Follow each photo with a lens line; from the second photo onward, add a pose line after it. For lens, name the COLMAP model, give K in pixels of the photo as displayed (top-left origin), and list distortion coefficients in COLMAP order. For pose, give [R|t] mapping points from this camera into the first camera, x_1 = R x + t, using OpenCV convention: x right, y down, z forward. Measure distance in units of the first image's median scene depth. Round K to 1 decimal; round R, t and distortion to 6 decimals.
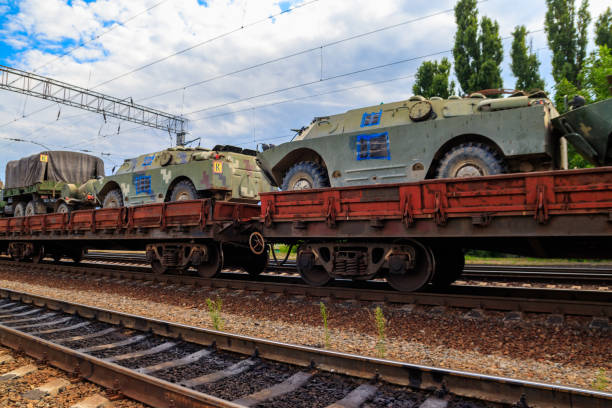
lens RADIAL K [[464.0, 0, 296.2], [0, 464.0, 204.5], [0, 0, 1]] dist [-0.157711, 0.103921]
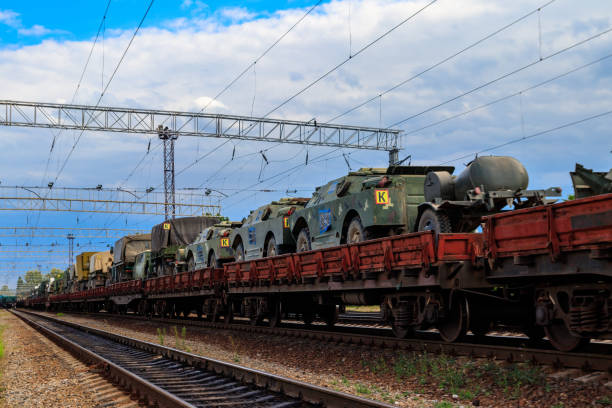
lens RADIAL K [[888.4, 0, 316.1], [0, 888.4, 206.2], [0, 0, 1]] dist [0.003529, -0.035055]
pose [[0.842232, -0.074182, -0.533988, 0.886153], [0.067133, 0.997210, -0.032648, -0.049916], [0.534920, -0.008351, 0.844862, -0.653633]]
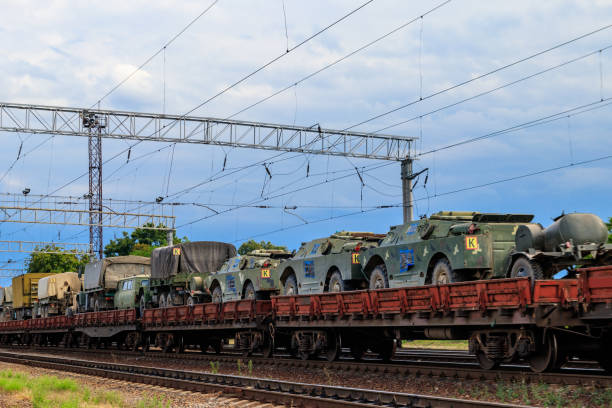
lens RADIAL K [[1174.3, 0, 305.8], [0, 1174.3, 204.2], [0, 0, 1]] dist [-0.003422, 0.049626]
pose [[0.864189, -0.065102, -0.498937, 0.965564], [0.055354, 0.997876, -0.034328, -0.093220], [0.500112, 0.002048, 0.865958, -1.104434]]
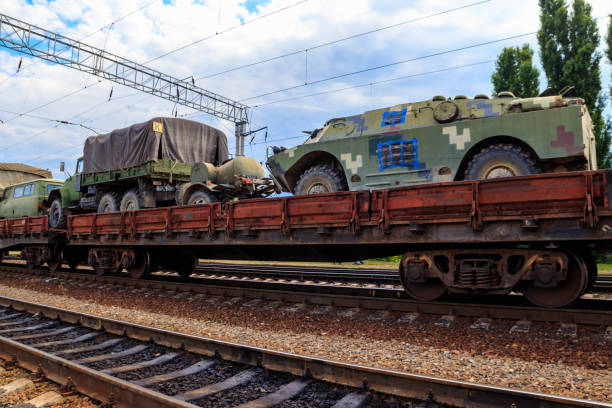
lens RADIAL K [[472.8, 0, 293.4], [0, 472.8, 197.2], [0, 0, 1]] dist [-0.140649, 0.078987]
pose [[0.999984, 0.004479, -0.003459, -0.319541], [-0.004575, 0.999586, -0.028409, 0.021948], [0.003330, 0.028424, 0.999590, 0.253860]]
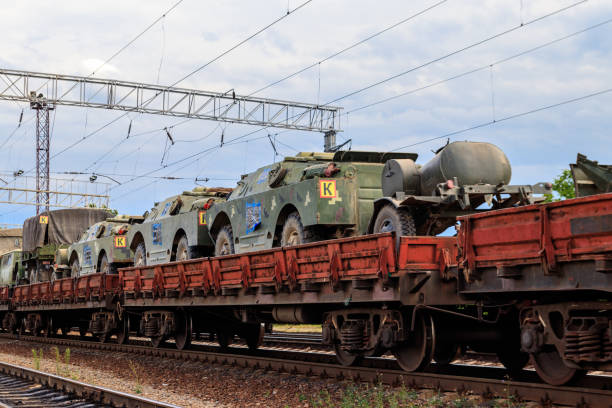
lens RADIAL K [[1104.7, 0, 317.4], [0, 1104.7, 204.9], [0, 0, 1]] dist [0.003803, 0.055752]
pose [[0.884710, -0.050473, -0.463402, 0.868591], [0.044368, 0.998725, -0.024075, -0.050166], [0.464026, 0.000740, 0.885821, -0.653747]]
